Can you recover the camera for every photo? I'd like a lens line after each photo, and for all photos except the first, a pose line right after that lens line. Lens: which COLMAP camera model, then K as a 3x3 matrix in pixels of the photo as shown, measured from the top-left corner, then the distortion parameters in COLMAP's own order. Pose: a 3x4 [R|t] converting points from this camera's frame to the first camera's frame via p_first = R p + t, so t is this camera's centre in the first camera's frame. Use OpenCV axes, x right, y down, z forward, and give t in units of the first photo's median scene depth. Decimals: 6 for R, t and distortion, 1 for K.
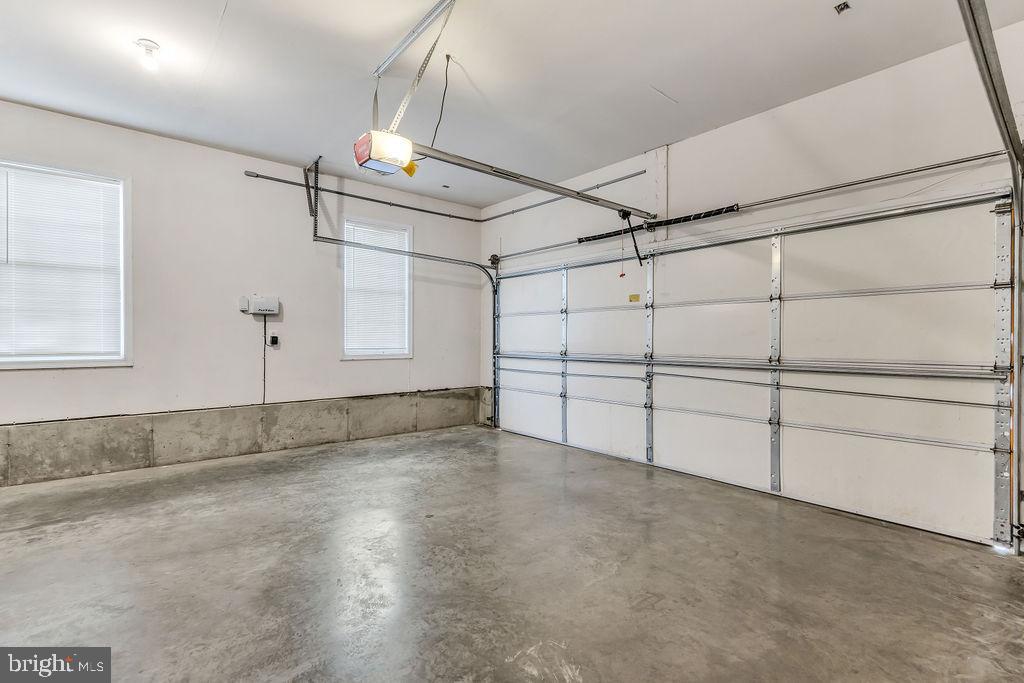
lens RADIAL K [[470.7, 0, 512.4], [0, 470.7, 340.8], [0, 0, 1]] dist [0.009787, -0.000743]
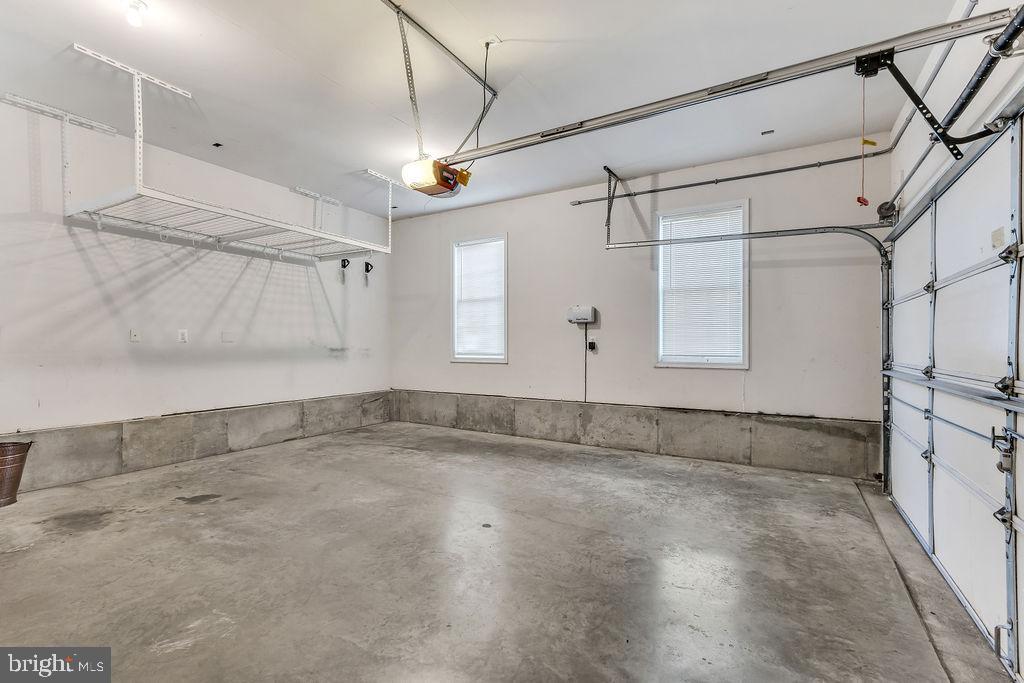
lens RADIAL K [[470.7, 0, 509.9], [0, 470.7, 344.1], [0, 0, 1]] dist [0.009787, -0.000743]
pose [[0.325321, -0.003870, -0.945596, 0.475526], [-0.004676, 0.999973, -0.005701, 0.002284], [0.945592, 0.006276, 0.325294, 0.455882]]
